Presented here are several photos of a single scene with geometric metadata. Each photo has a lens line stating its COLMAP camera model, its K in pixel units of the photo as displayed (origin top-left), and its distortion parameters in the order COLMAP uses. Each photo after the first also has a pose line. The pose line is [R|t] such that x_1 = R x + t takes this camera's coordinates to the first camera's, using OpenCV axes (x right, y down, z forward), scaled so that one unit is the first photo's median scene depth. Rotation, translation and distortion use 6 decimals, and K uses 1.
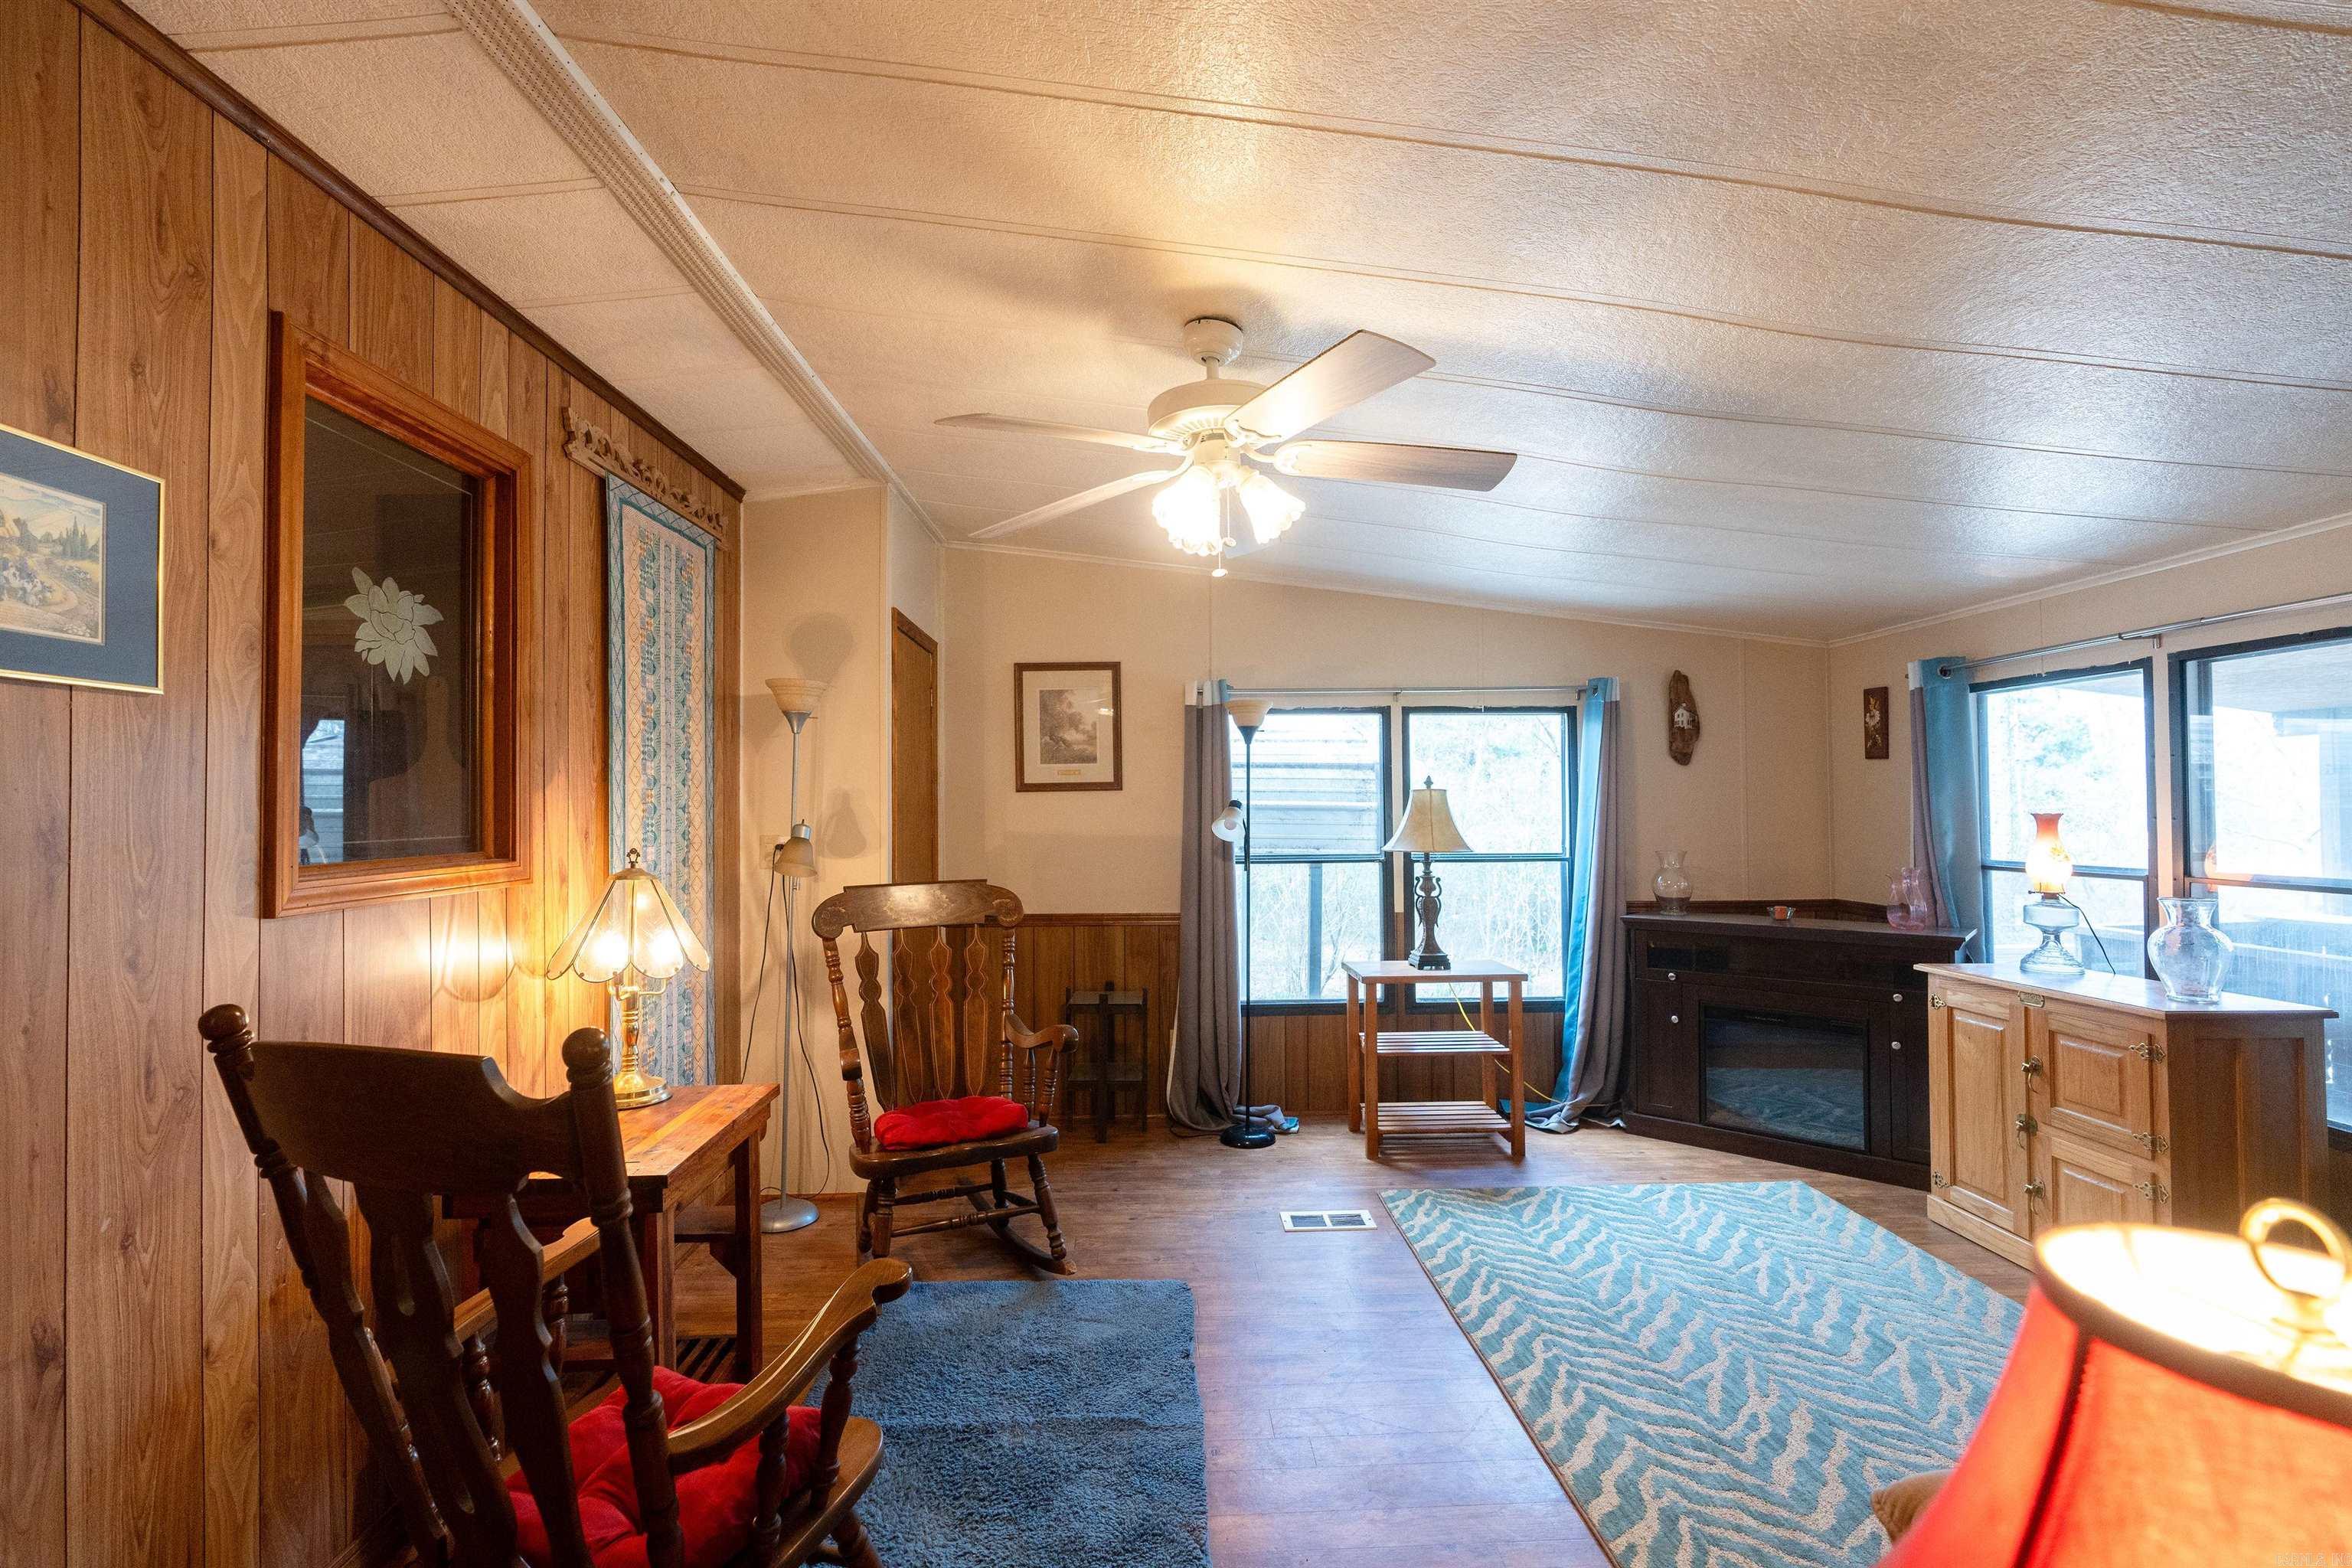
lens RADIAL K [[1051.2, 0, 1174.6], [0, 1051.2, 780.6], [0, 0, 1]] dist [-0.011321, 0.004909]
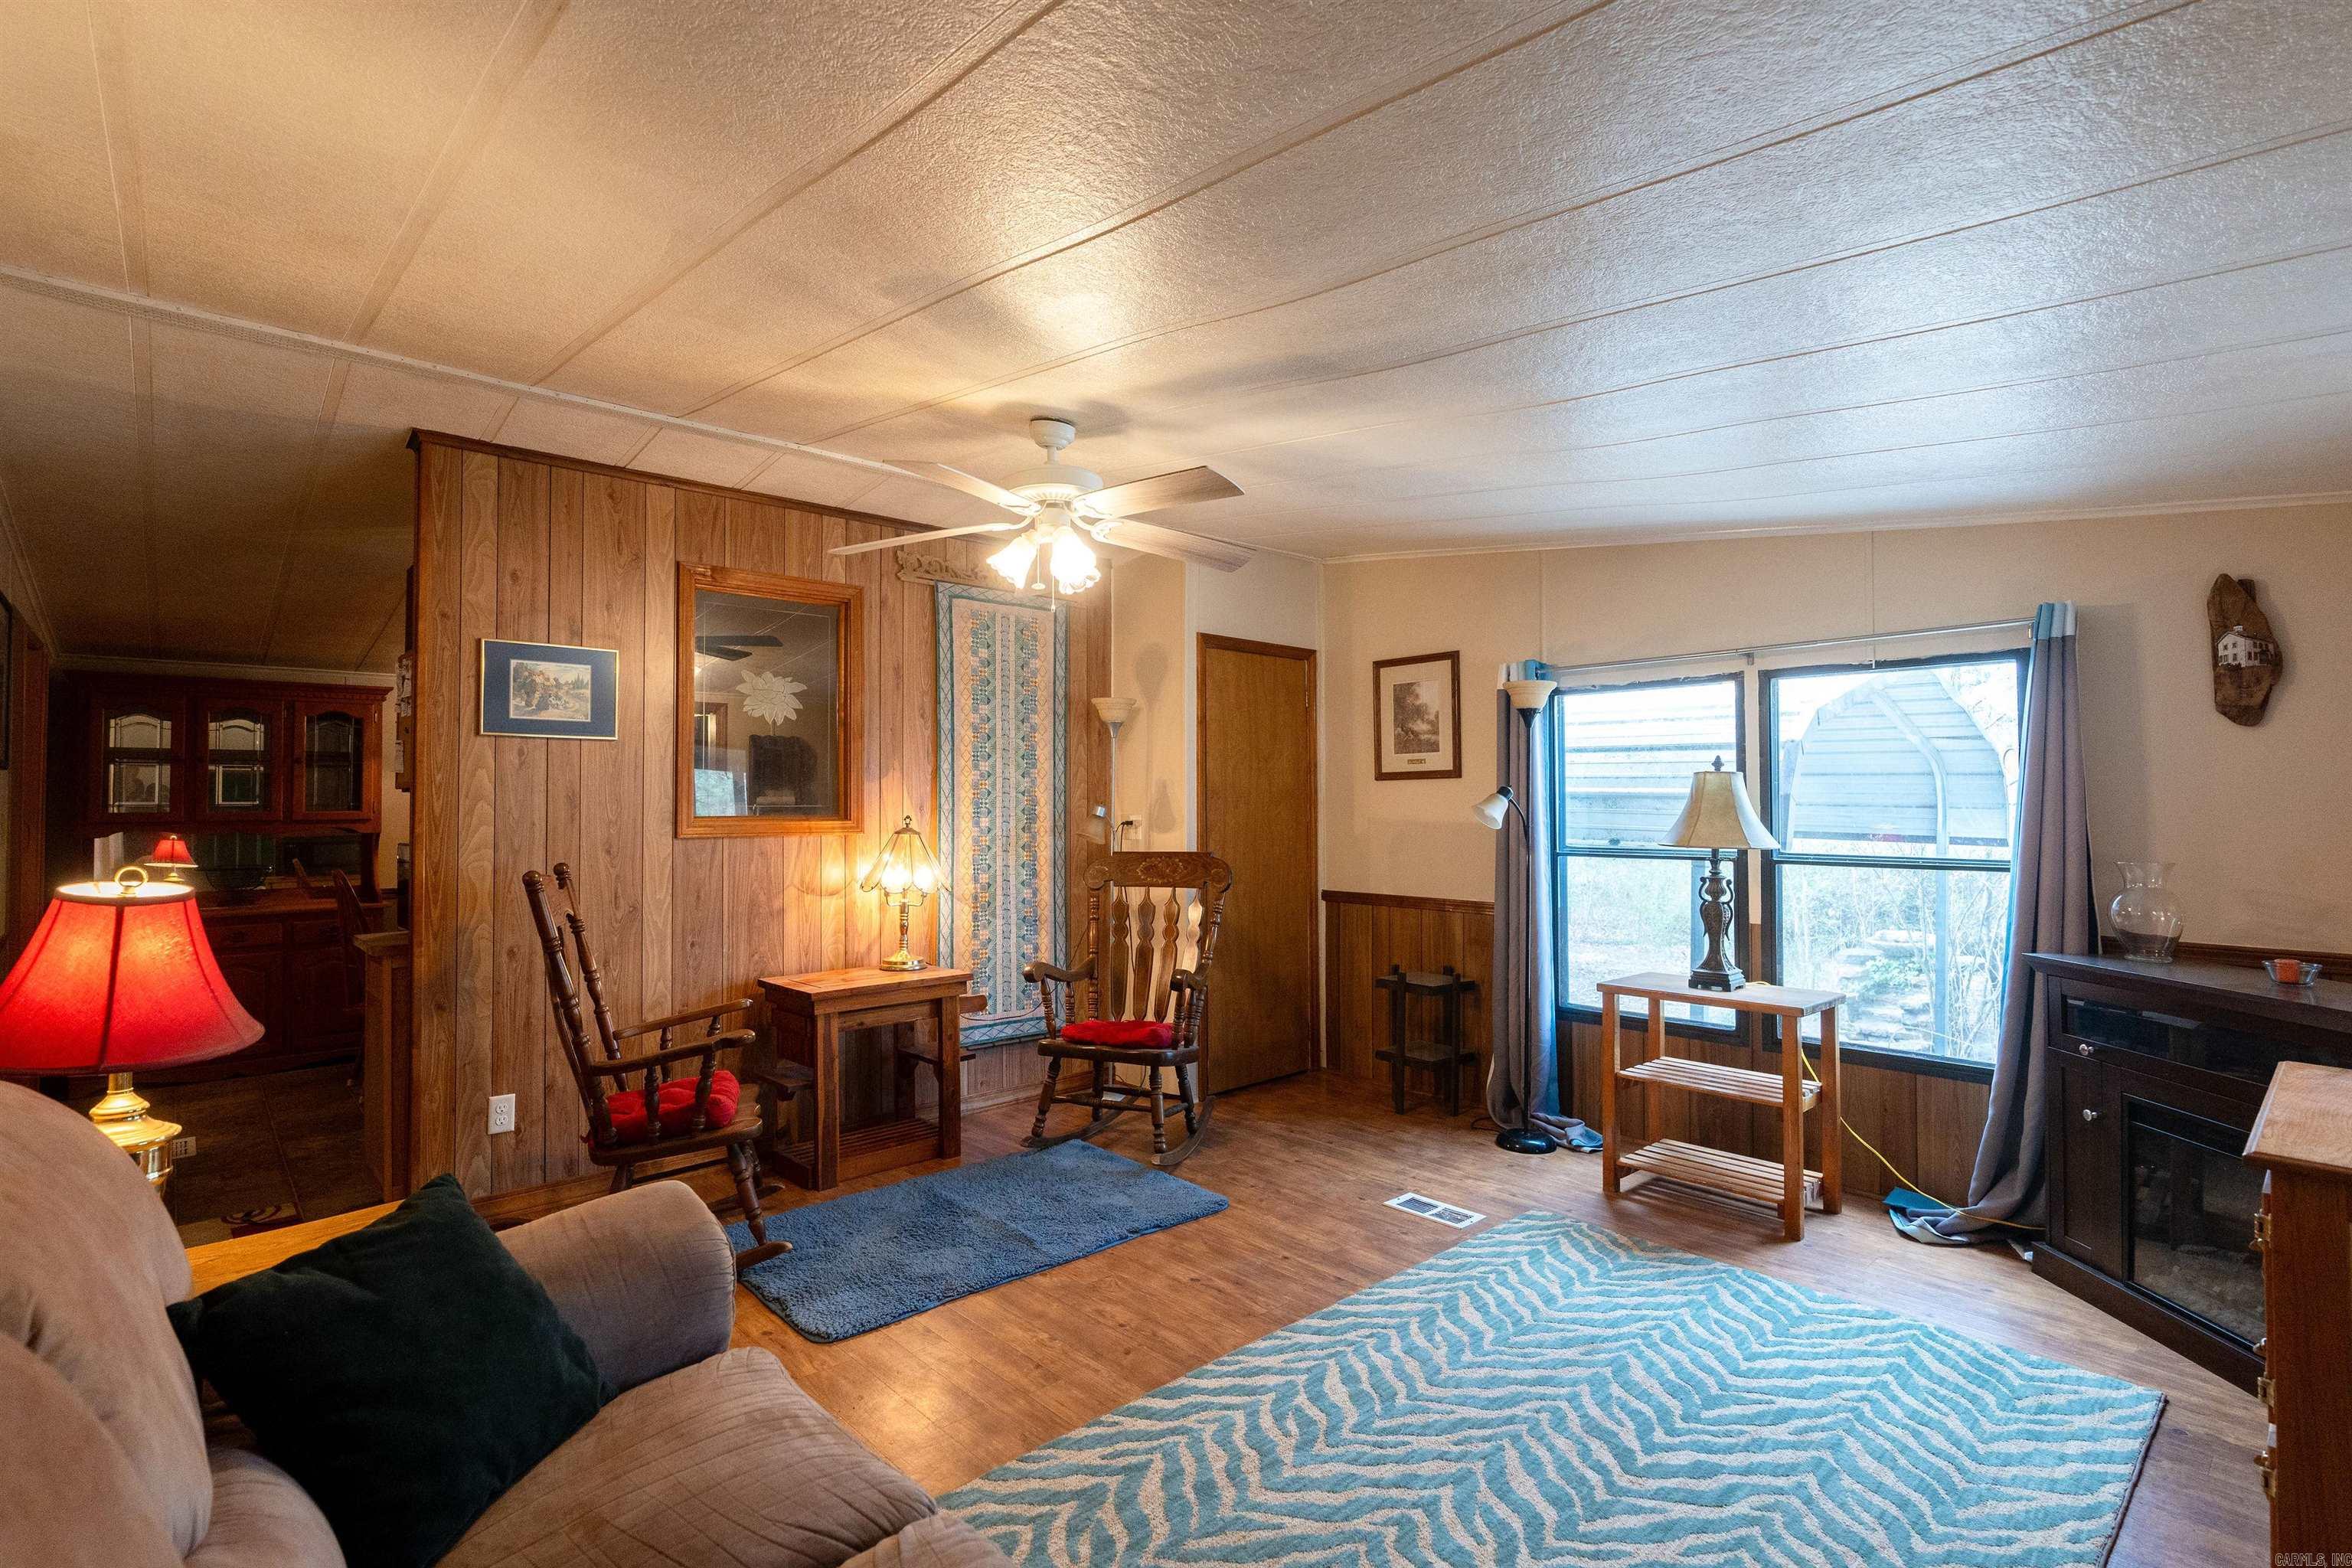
lens RADIAL K [[1098.4, 0, 1167.8], [0, 1098.4, 779.9], [0, 0, 1]] dist [-0.014099, 0.012556]
pose [[0.647401, -0.010644, -0.762075, 0.627369], [0.012961, 0.999912, -0.002954, 0.011662], [0.762039, -0.007965, 0.647482, 0.118148]]
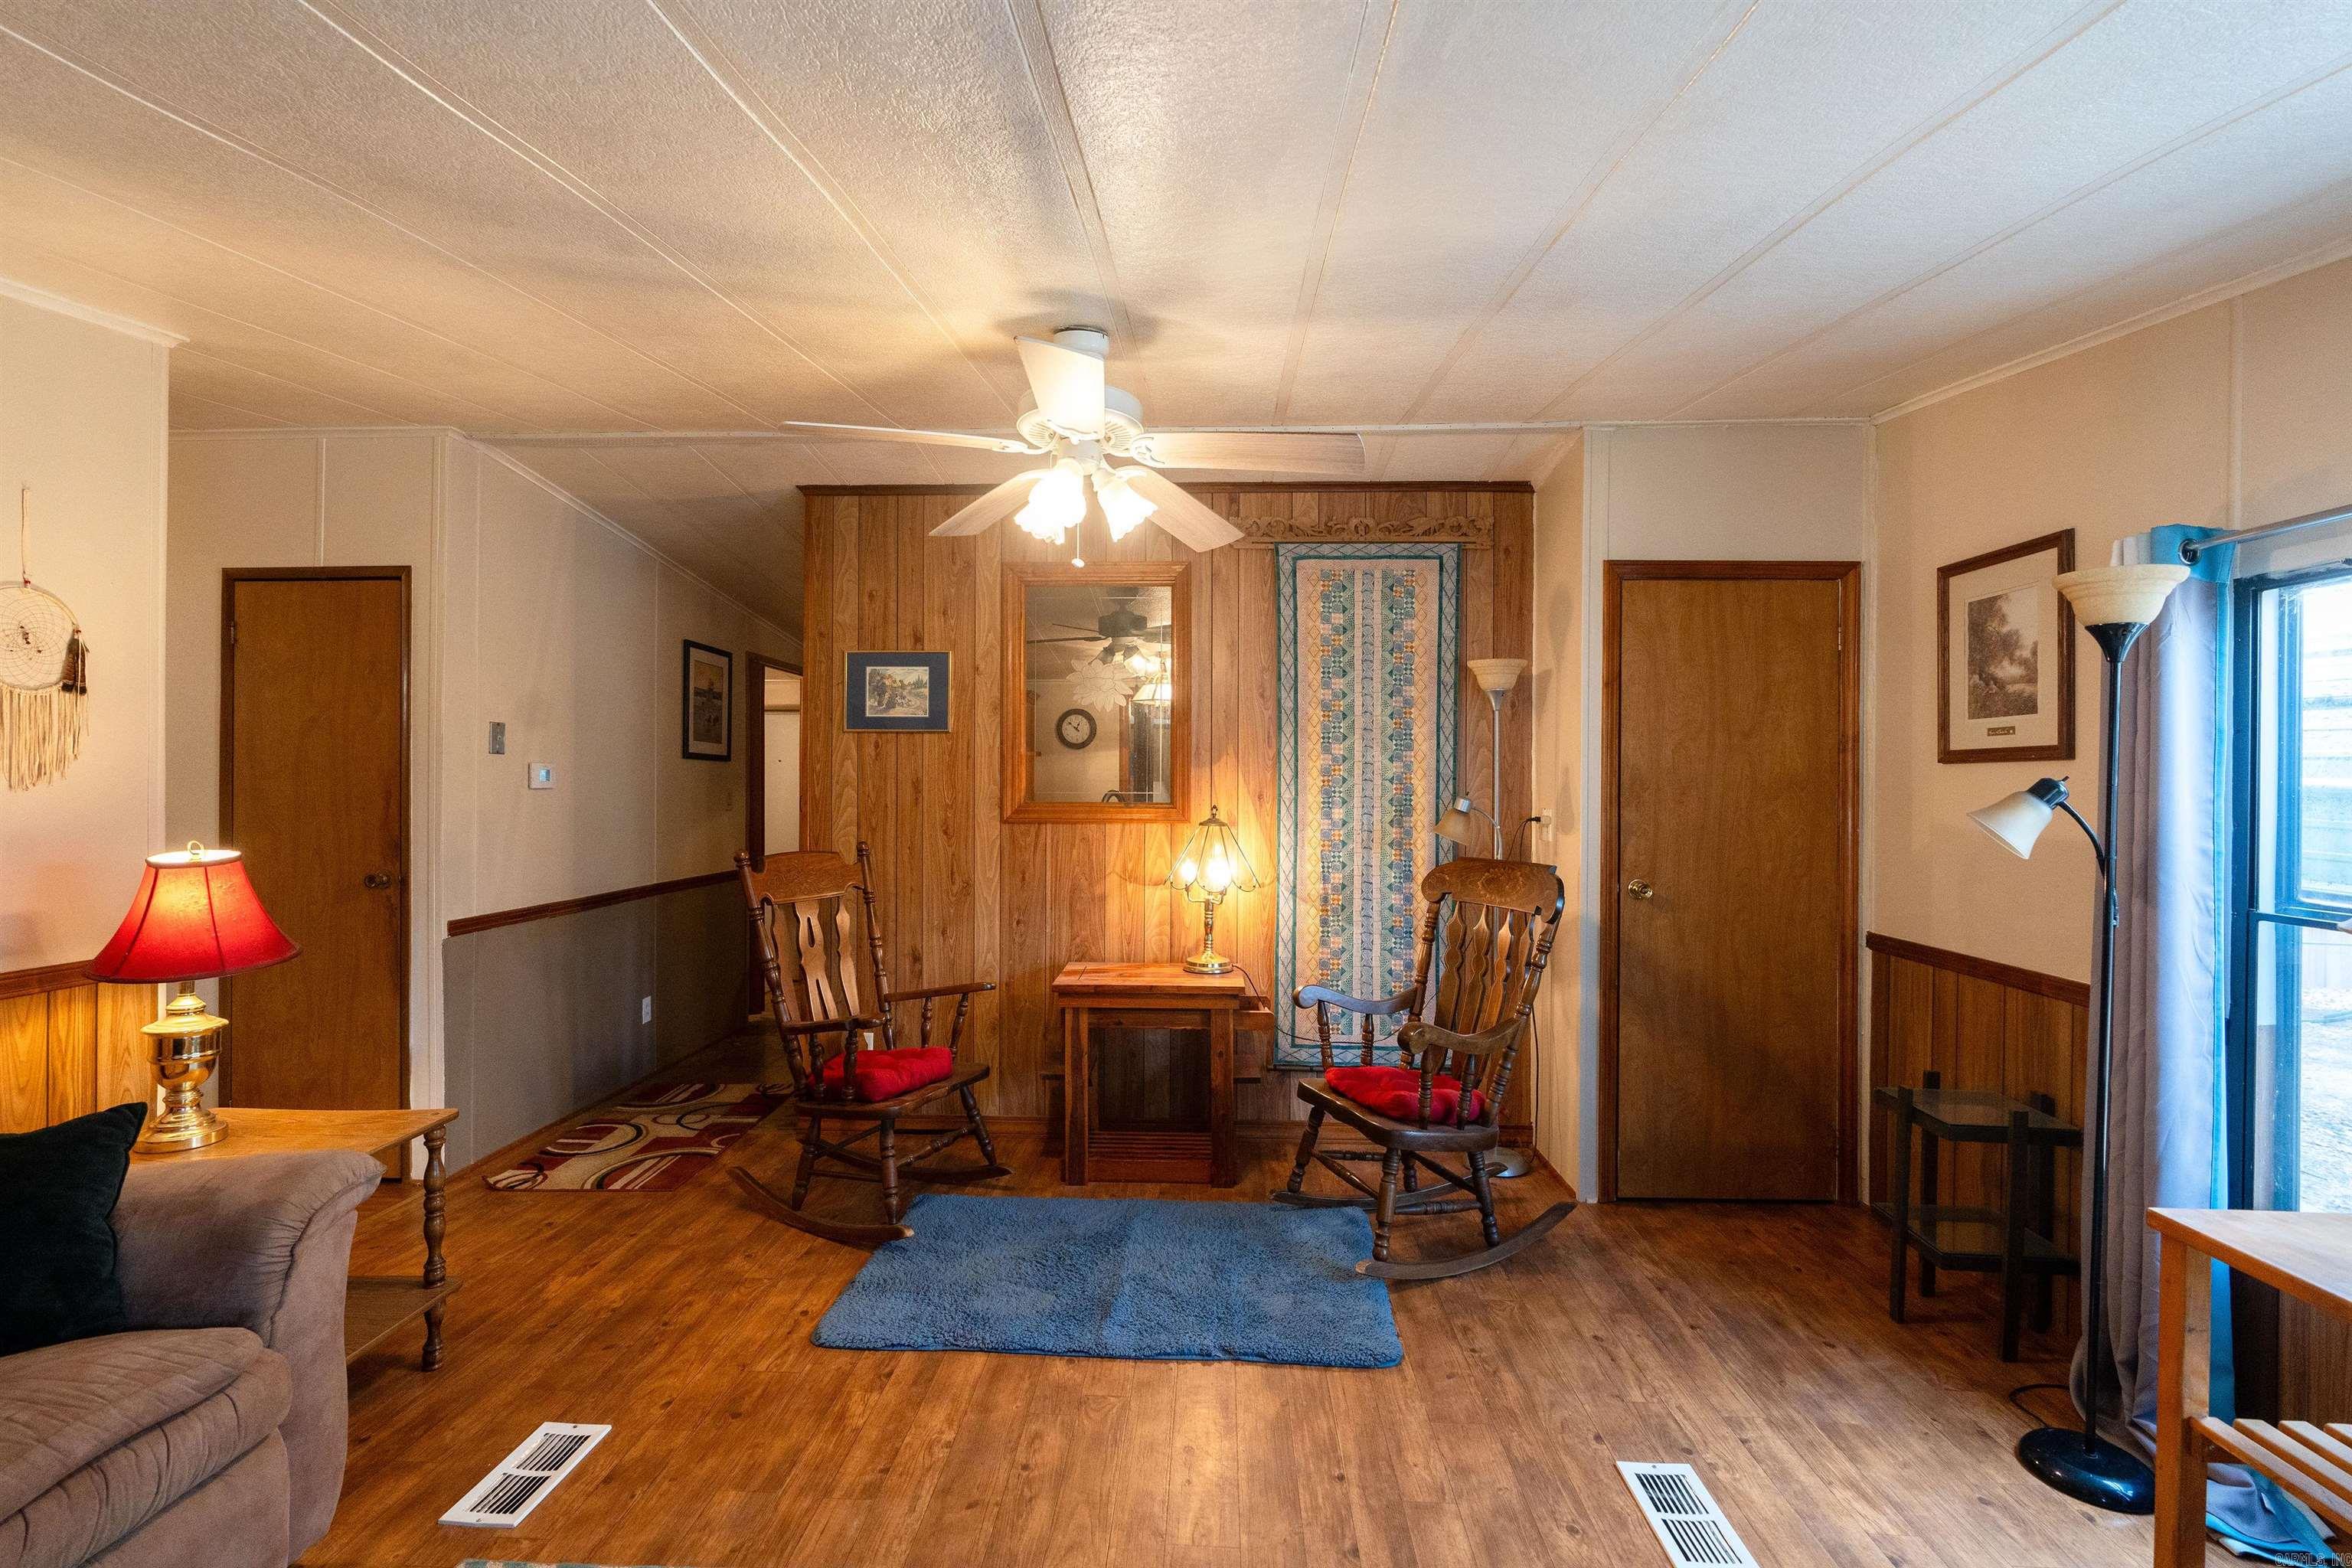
lens RADIAL K [[1051.2, 0, 1174.6], [0, 1051.2, 780.6], [0, 0, 1]] dist [-0.011321, 0.004909]
pose [[-0.071783, 0.011520, -0.997354, 0.591077], [0.015676, 0.999823, 0.010421, 0.007802], [0.997297, -0.014887, -0.071951, 0.625367]]
